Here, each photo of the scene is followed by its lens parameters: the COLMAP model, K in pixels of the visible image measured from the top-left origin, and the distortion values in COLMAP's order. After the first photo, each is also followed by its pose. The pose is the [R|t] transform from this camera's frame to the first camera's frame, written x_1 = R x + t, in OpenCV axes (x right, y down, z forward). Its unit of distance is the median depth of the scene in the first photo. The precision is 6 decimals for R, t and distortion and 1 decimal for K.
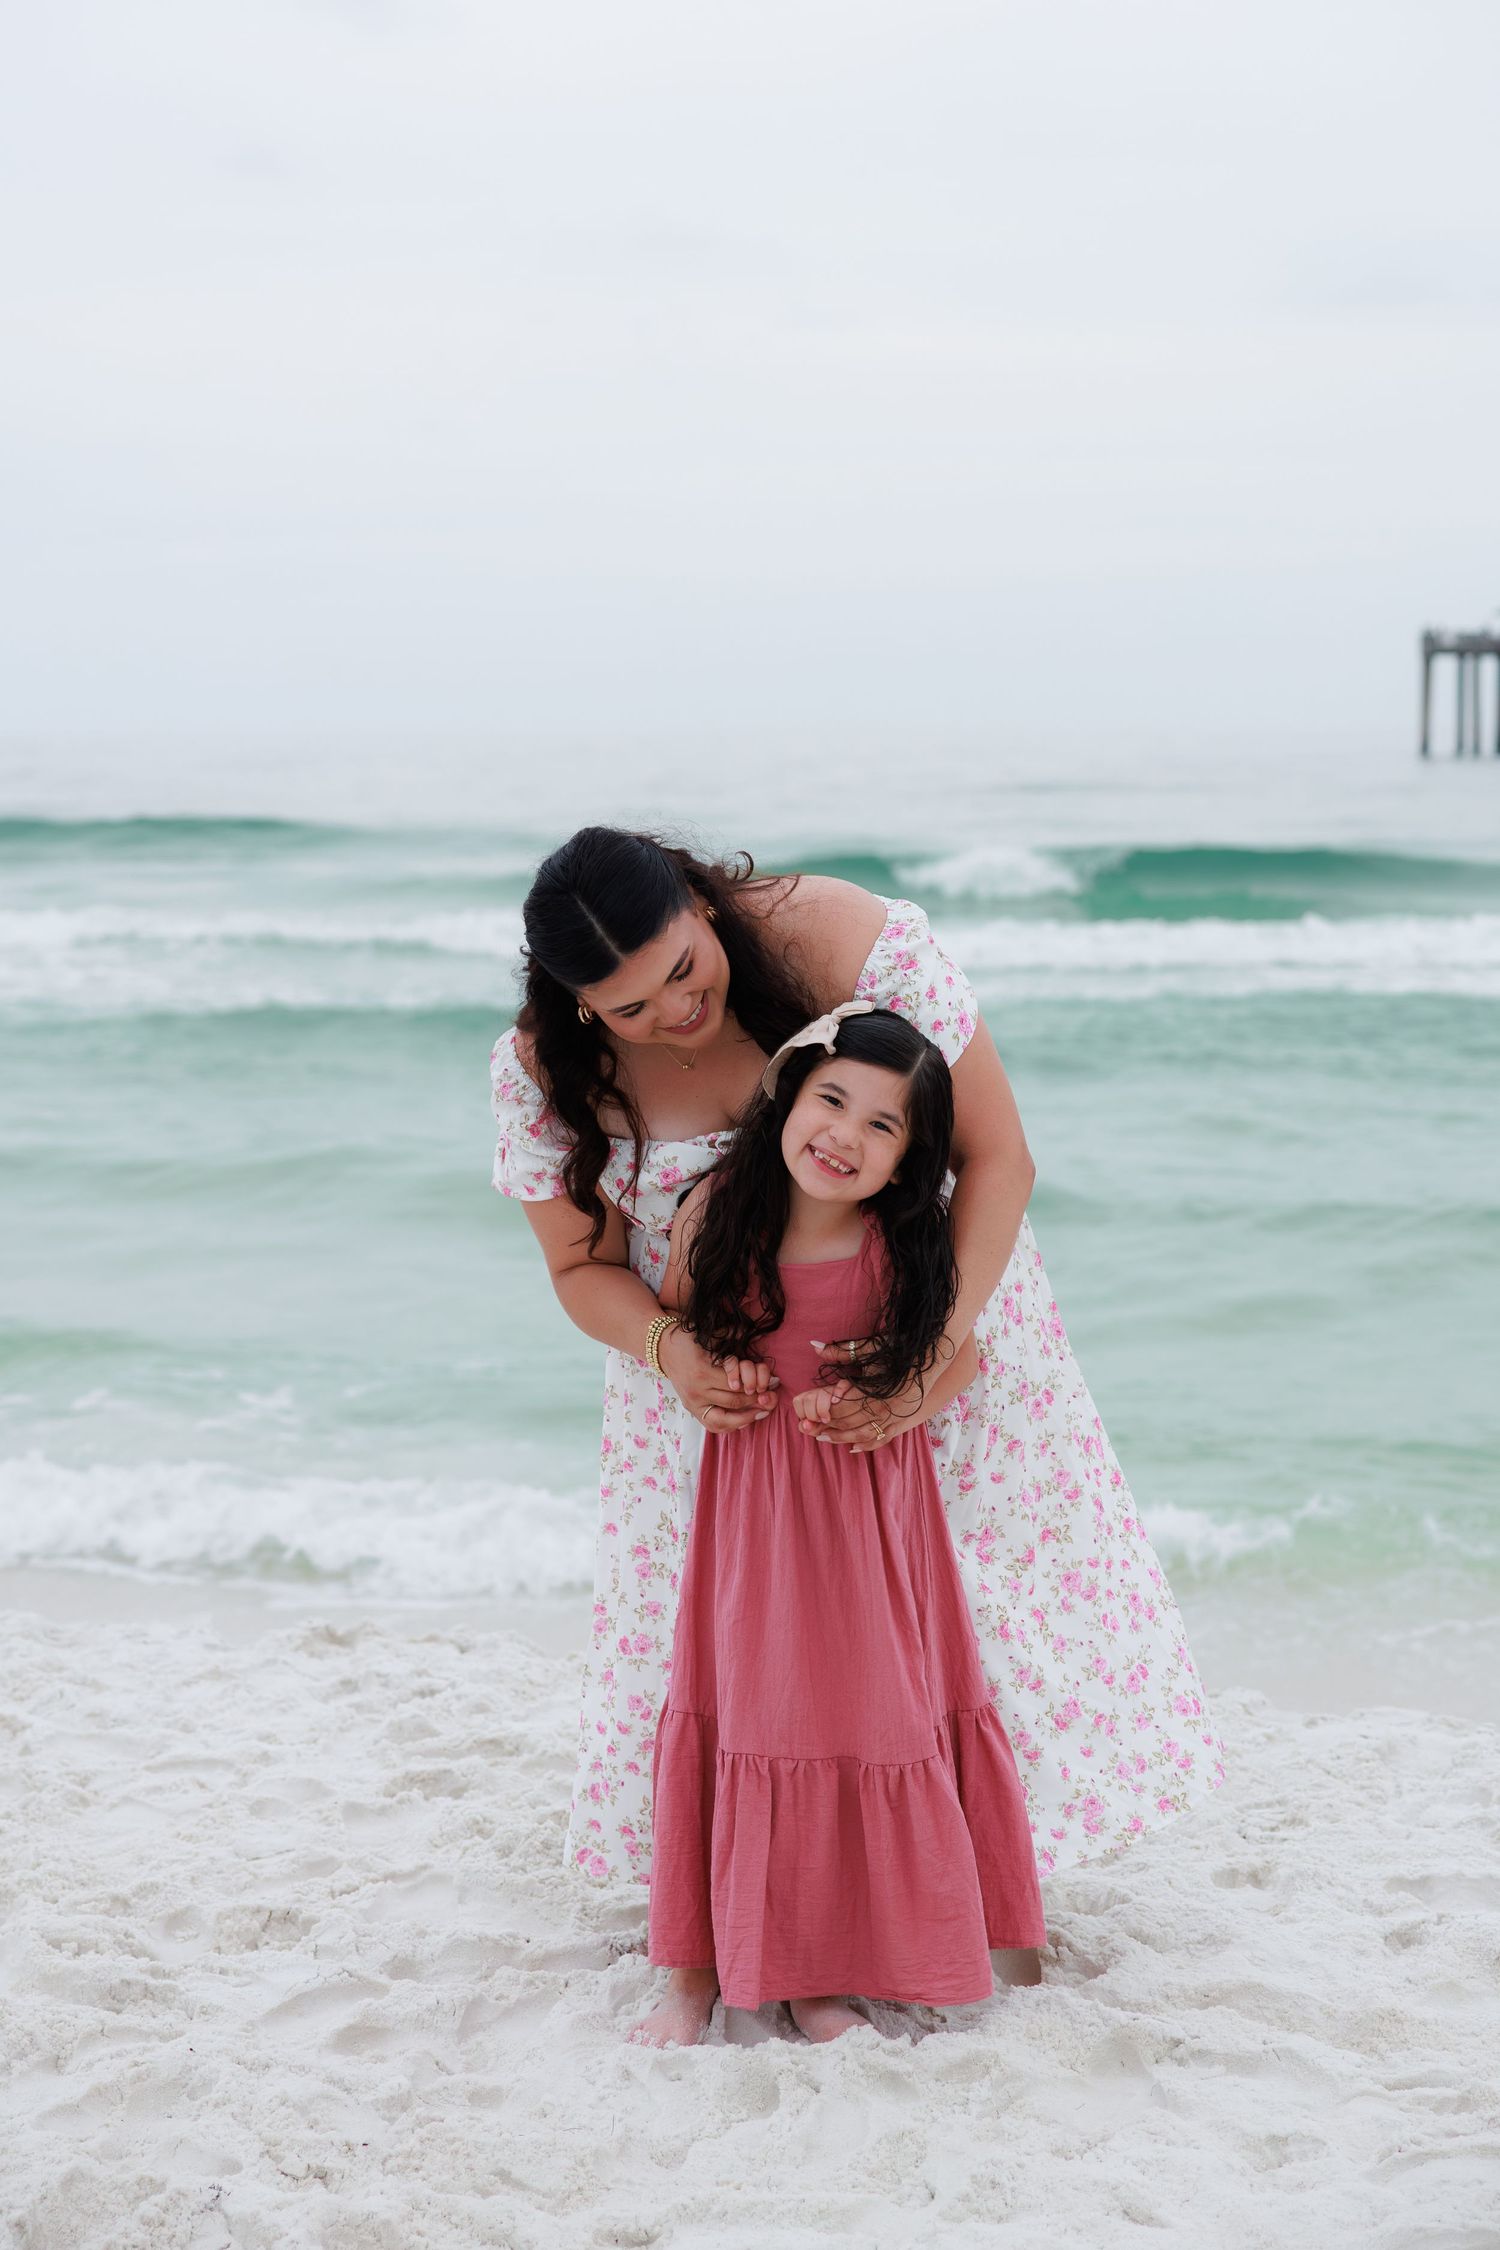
lens RADIAL K [[3756.2, 0, 748.8], [0, 3756.2, 1106.8], [0, 0, 1]] dist [-0.045701, 0.000000]
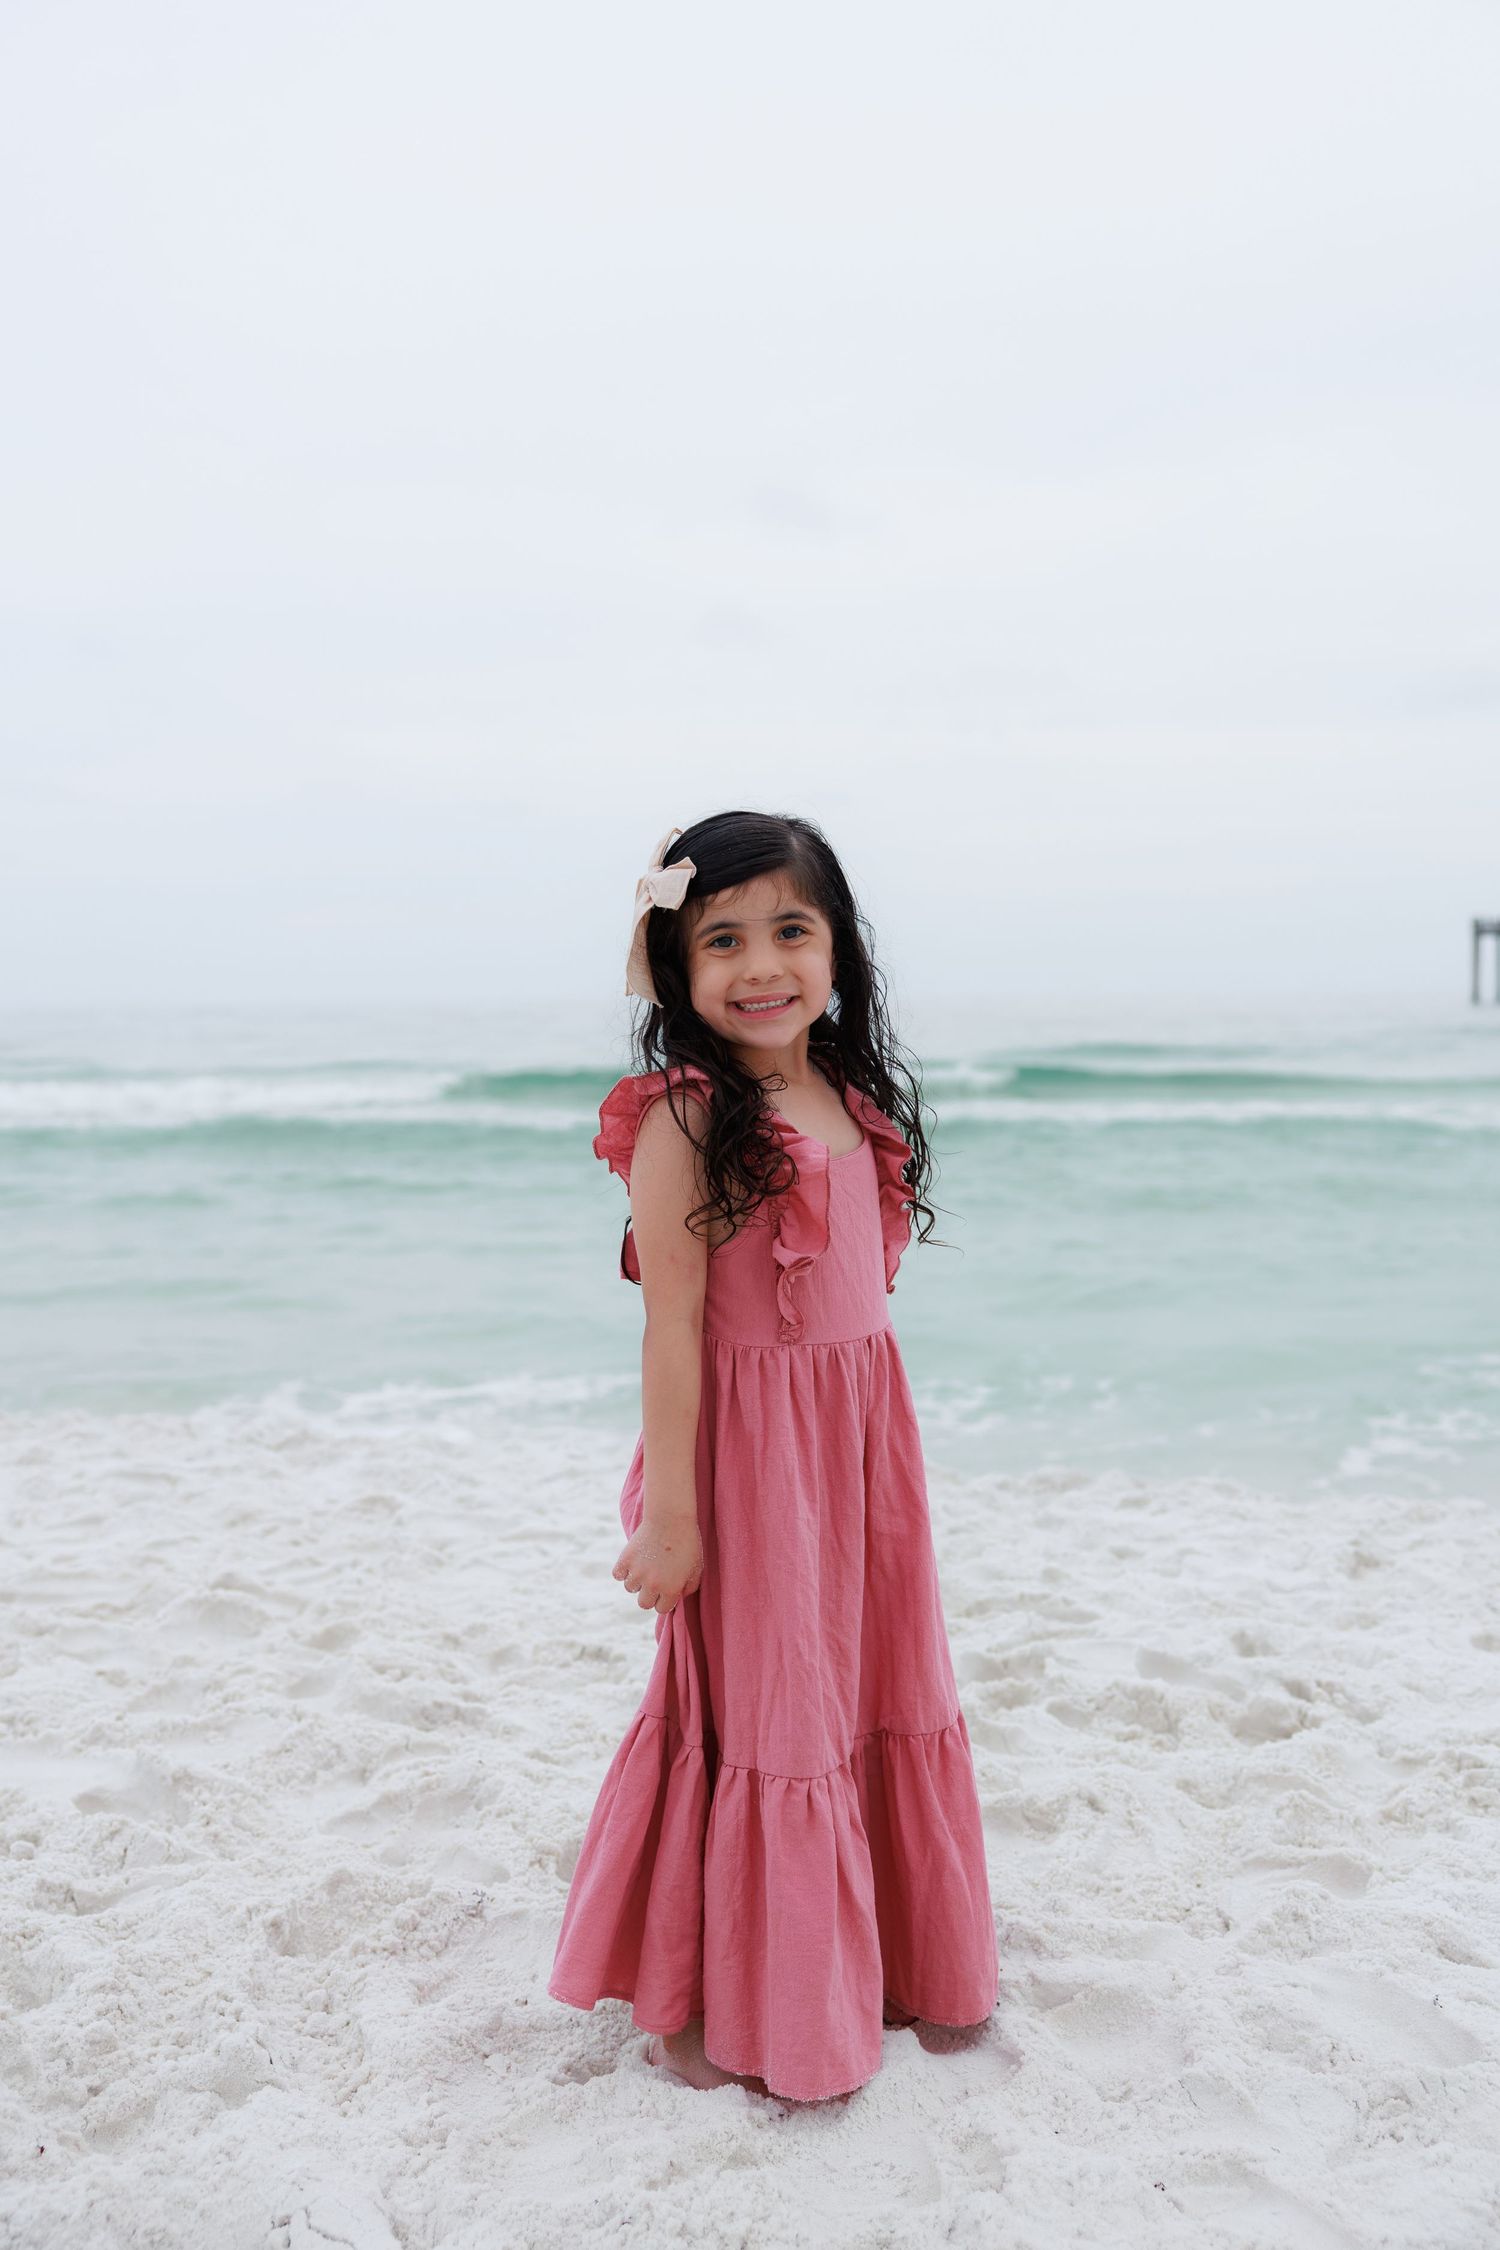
lens RADIAL K [[2439.9, 0, 737.7], [0, 2439.9, 1132.3], [0, 0, 1]] dist [-0.031546, 0.000000]
pose [[0.993260, -0.003071, -0.115868, -0.001820], [-0.001886, 0.999088, -0.042649, 0.088656], [0.115893, 0.042580, 0.992349, 0.279121]]
